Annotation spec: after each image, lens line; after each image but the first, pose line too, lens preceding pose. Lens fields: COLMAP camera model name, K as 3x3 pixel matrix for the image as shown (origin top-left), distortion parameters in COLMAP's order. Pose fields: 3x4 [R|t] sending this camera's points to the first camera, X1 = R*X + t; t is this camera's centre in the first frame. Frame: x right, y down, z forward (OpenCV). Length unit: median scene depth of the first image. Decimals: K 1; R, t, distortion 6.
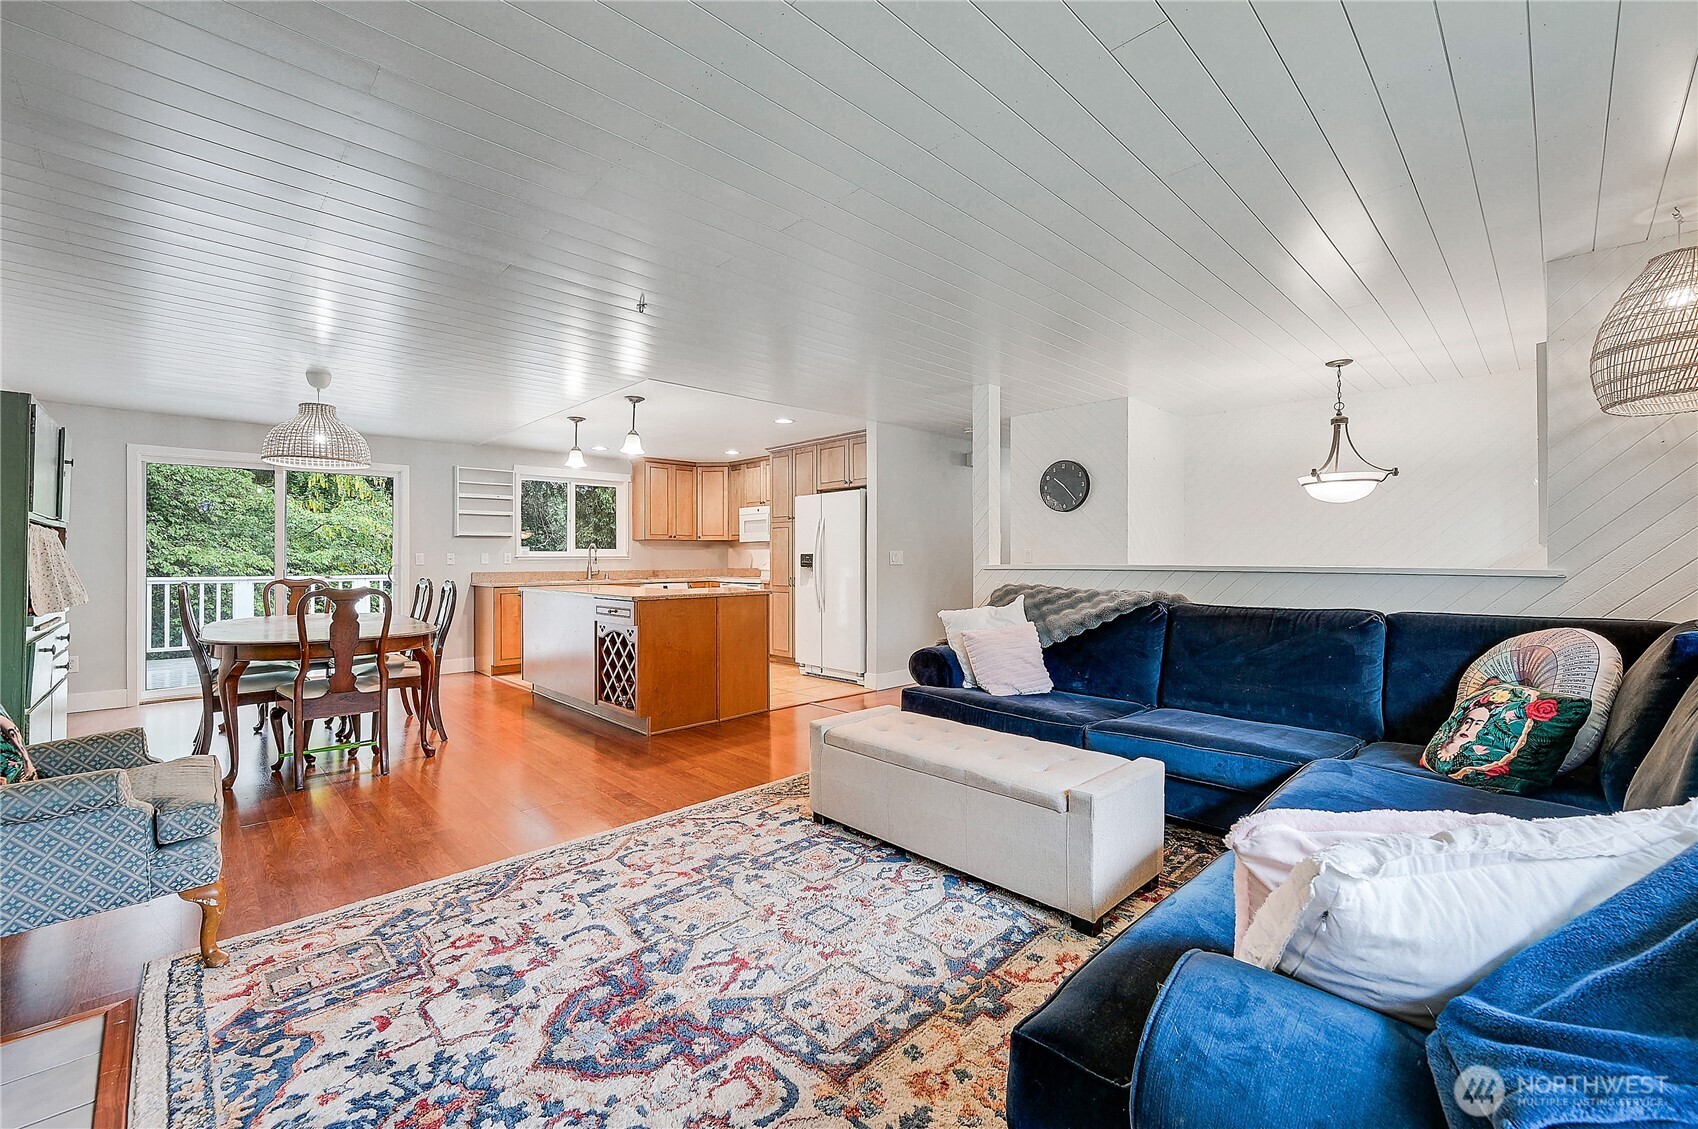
lens RADIAL K [[696.5, 0, 850.6], [0, 696.5, 555.4], [0, 0, 1]] dist [0.002323, -0.001294]
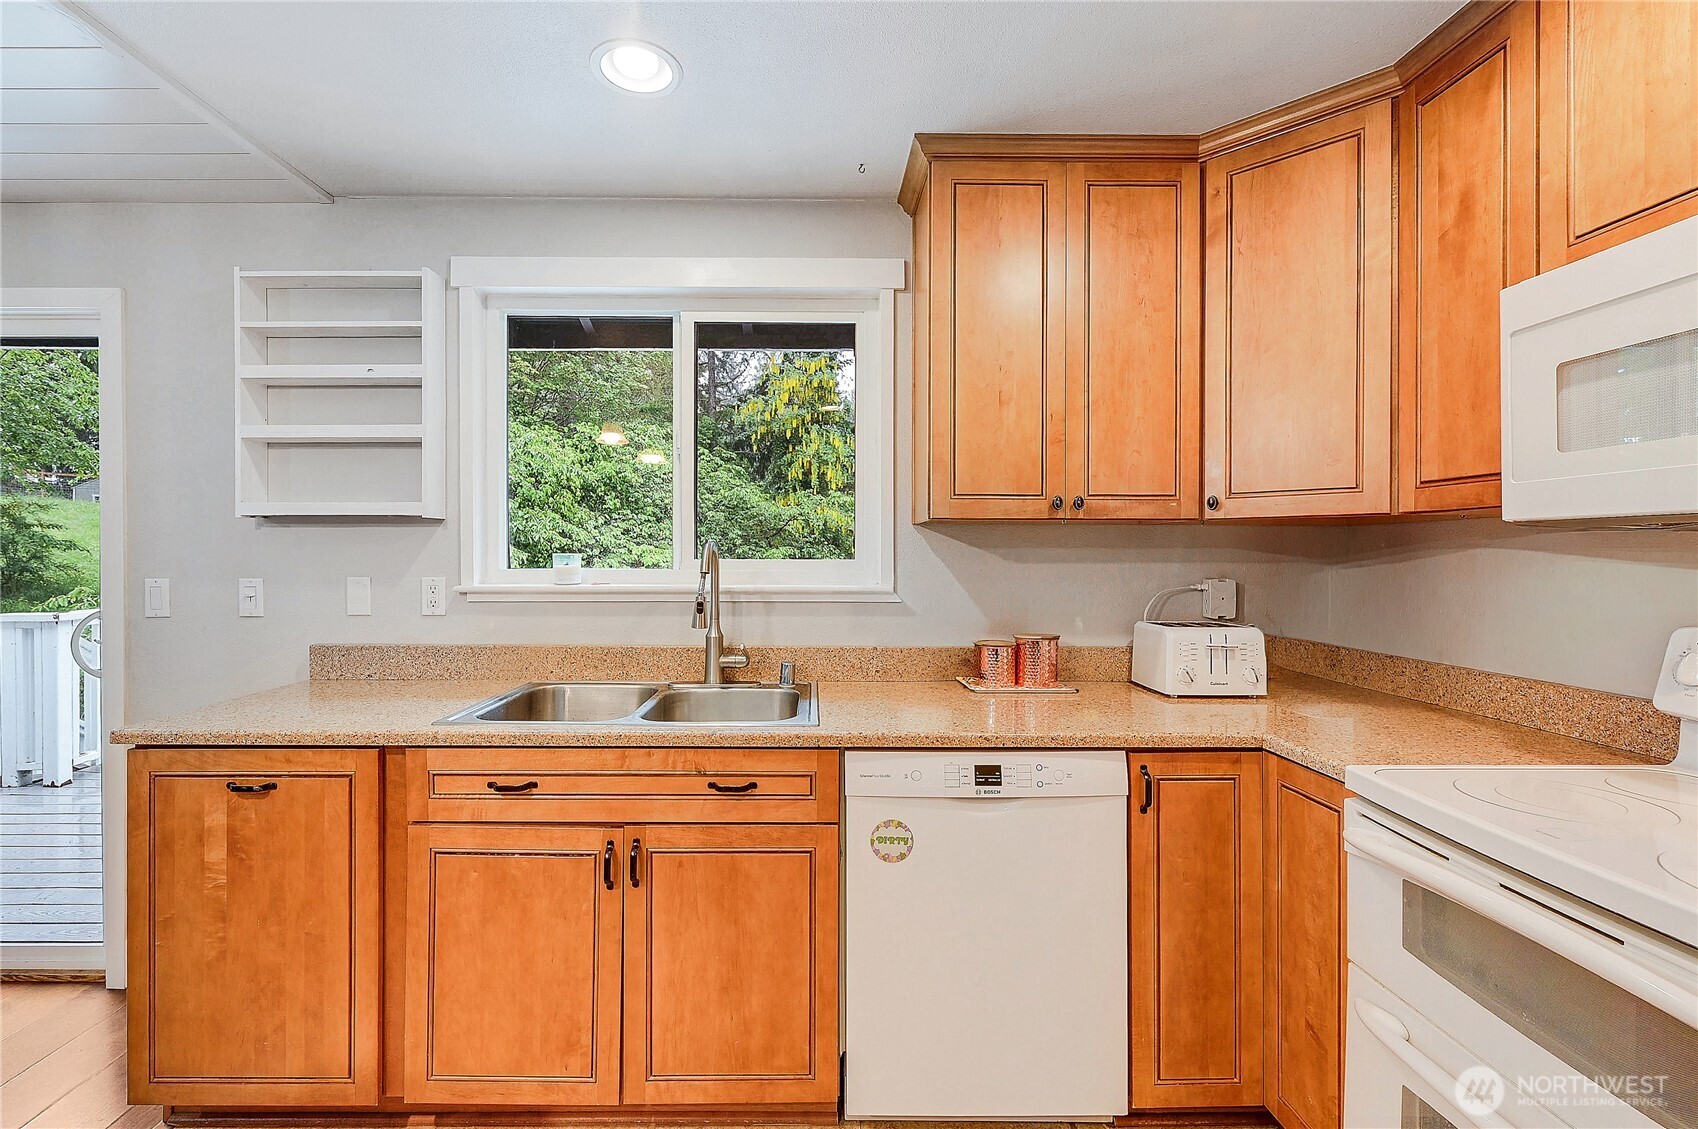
lens RADIAL K [[750.3, 0, 819.2], [0, 750.3, 553.9], [0, 0, 1]] dist [-0.000861, 0.000468]
pose [[0.720173, 0.005456, -0.693773, -0.336635], [-0.001841, 0.999981, 0.005953, -0.028511], [0.693792, -0.003010, 0.720169, 1.729463]]
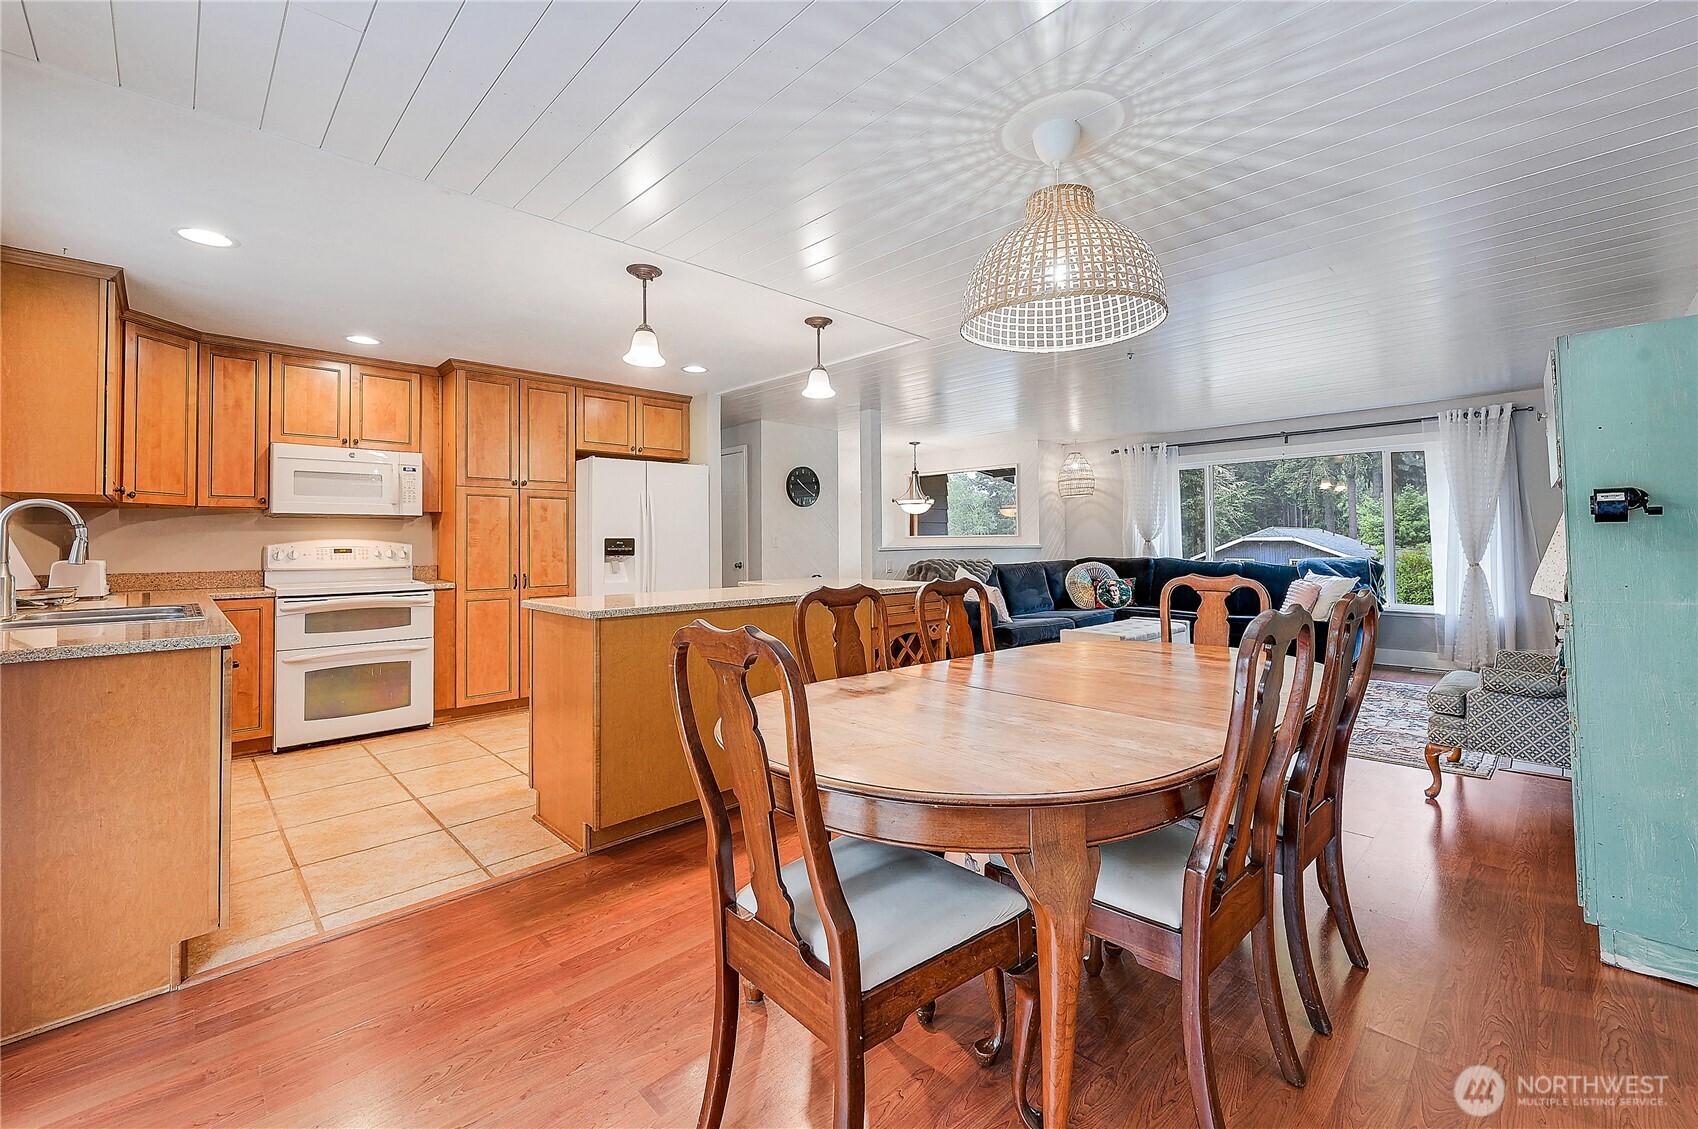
lens RADIAL K [[696.5, 0, 860.0], [0, 696.5, 523.6], [0, 0, 1]] dist [0.002323, -0.001294]
pose [[-0.004768, 0.030430, 0.999526, -1.408518], [0.005150, 0.999524, -0.030406, 0.010735], [-0.999975, 0.005003, -0.004923, 1.311332]]
